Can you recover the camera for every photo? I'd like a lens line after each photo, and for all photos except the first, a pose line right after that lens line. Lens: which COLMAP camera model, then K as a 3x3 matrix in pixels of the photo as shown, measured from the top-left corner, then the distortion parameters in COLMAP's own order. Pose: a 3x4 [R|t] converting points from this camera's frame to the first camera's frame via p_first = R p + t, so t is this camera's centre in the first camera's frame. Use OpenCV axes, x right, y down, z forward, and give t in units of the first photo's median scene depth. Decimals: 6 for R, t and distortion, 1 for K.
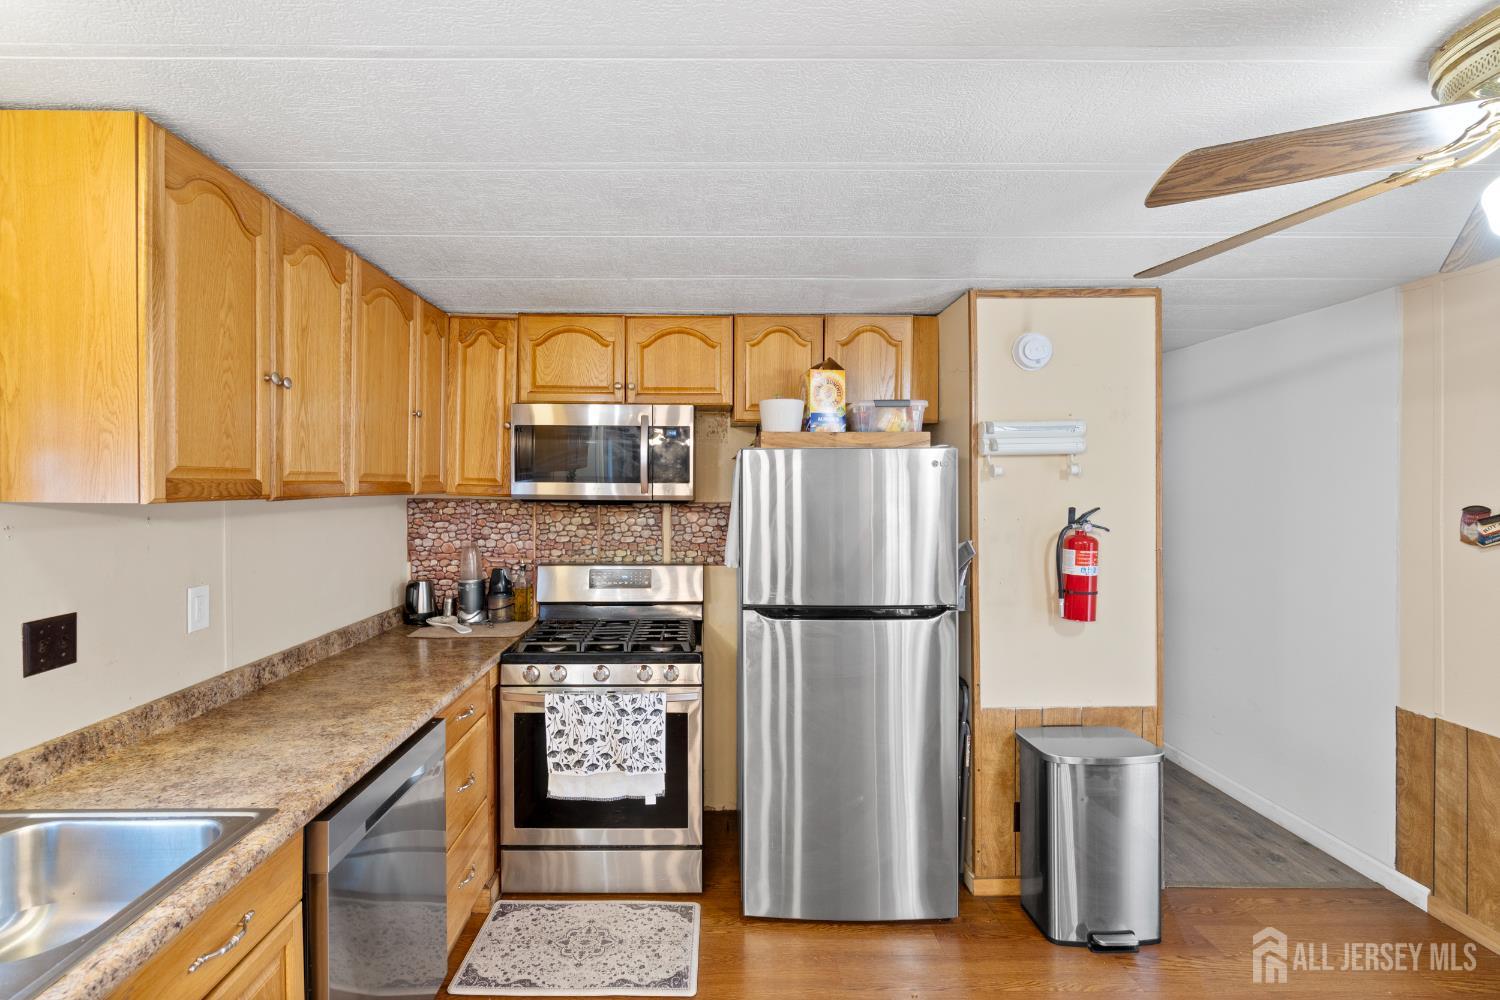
lens RADIAL K [[663.9, 0, 703.5], [0, 663.9, 495.5], [0, 0, 1]] dist [-0.006160, 0.000336]
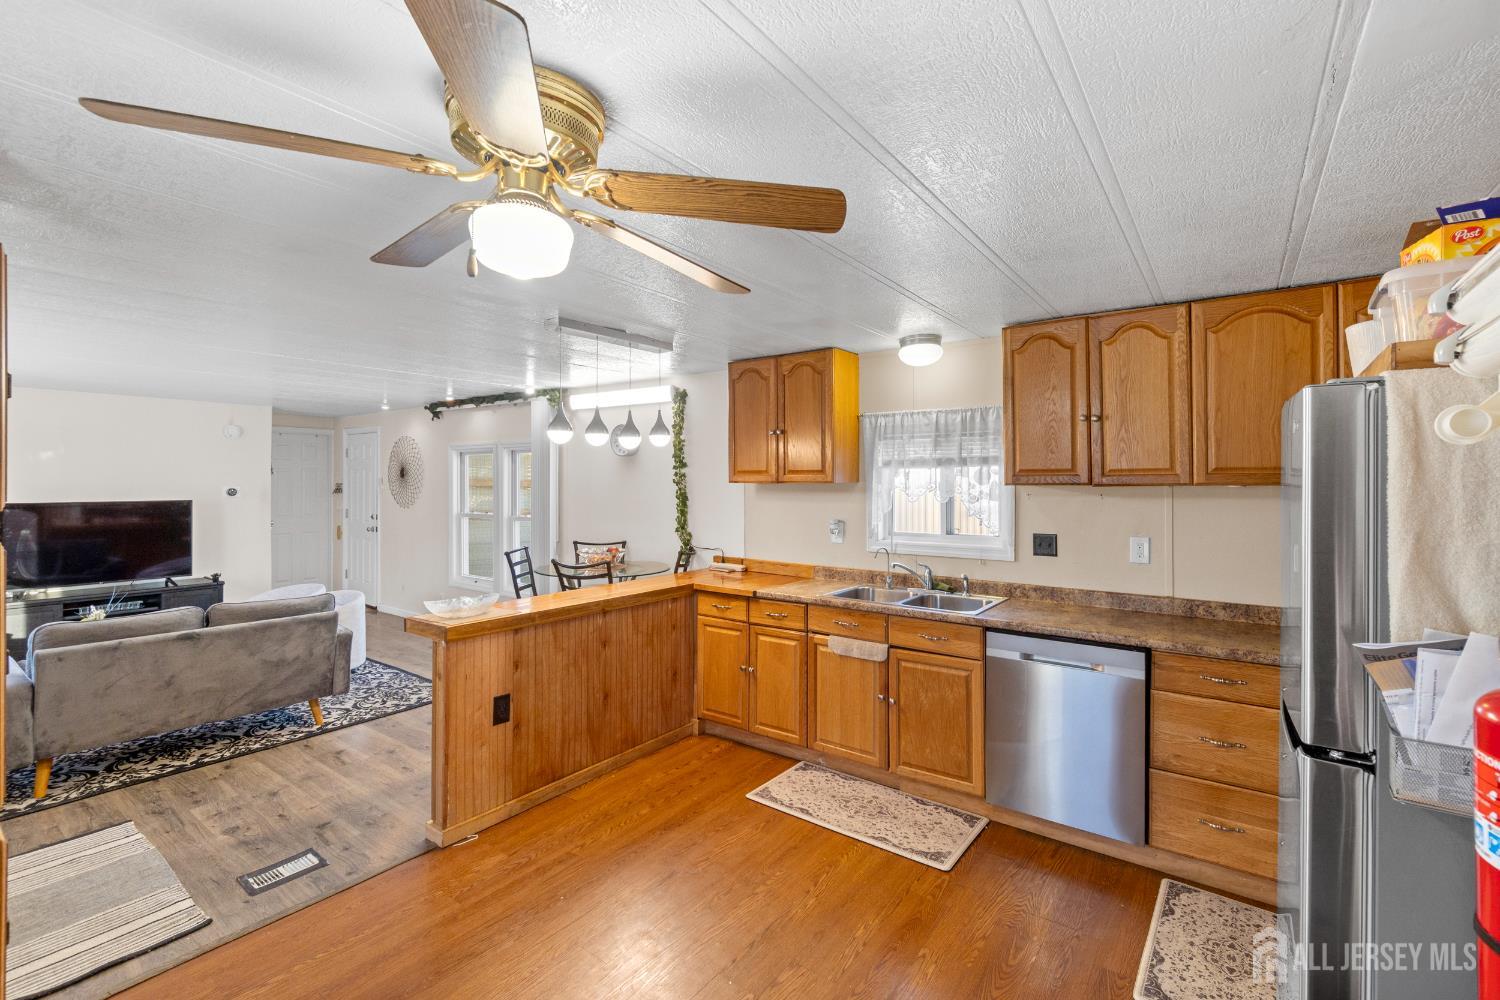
lens RADIAL K [[659.9, 0, 748.3], [0, 659.9, 481.4], [0, 0, 1]] dist [0.000659, -0.000015]
pose [[-0.595322, -0.000609, -0.803487, 0.911097], [-0.010625, 0.999918, 0.007115, -0.005106], [0.803417, 0.012773, -0.595280, 0.917449]]
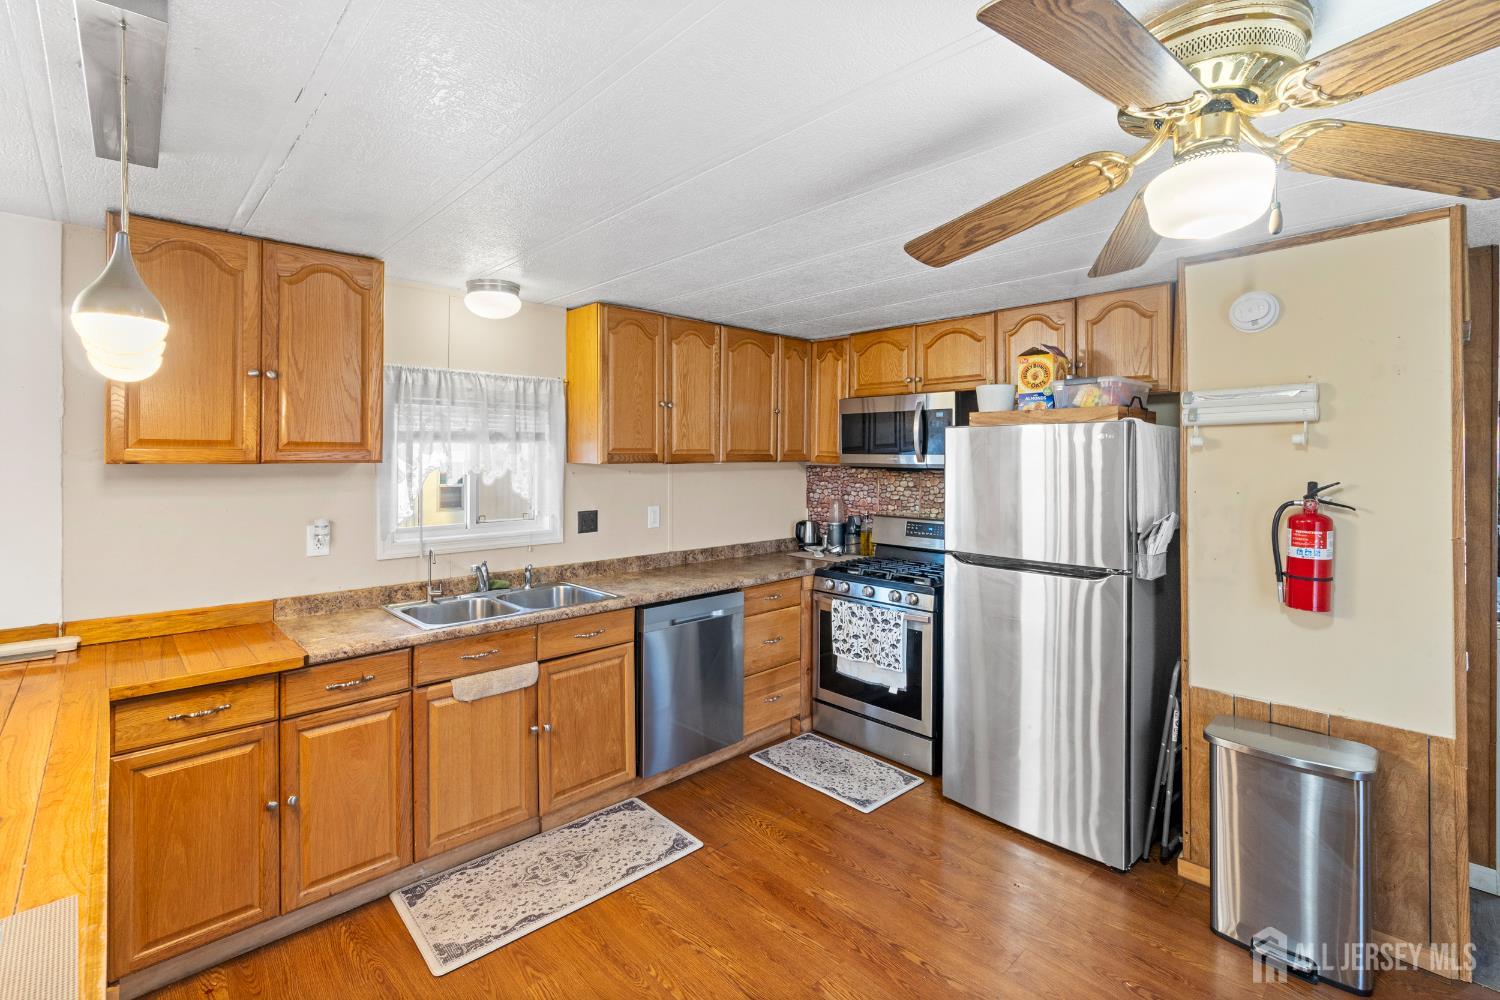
lens RADIAL K [[671.3, 0, 746.2], [0, 671.3, 461.4], [0, 0, 1]] dist [0.001171, -0.000054]
pose [[0.686382, 0.006436, -0.727212, 0.707370], [-0.011294, 0.999935, -0.001810, 0.000786], [0.727153, 0.009455, 0.686410, -0.158294]]
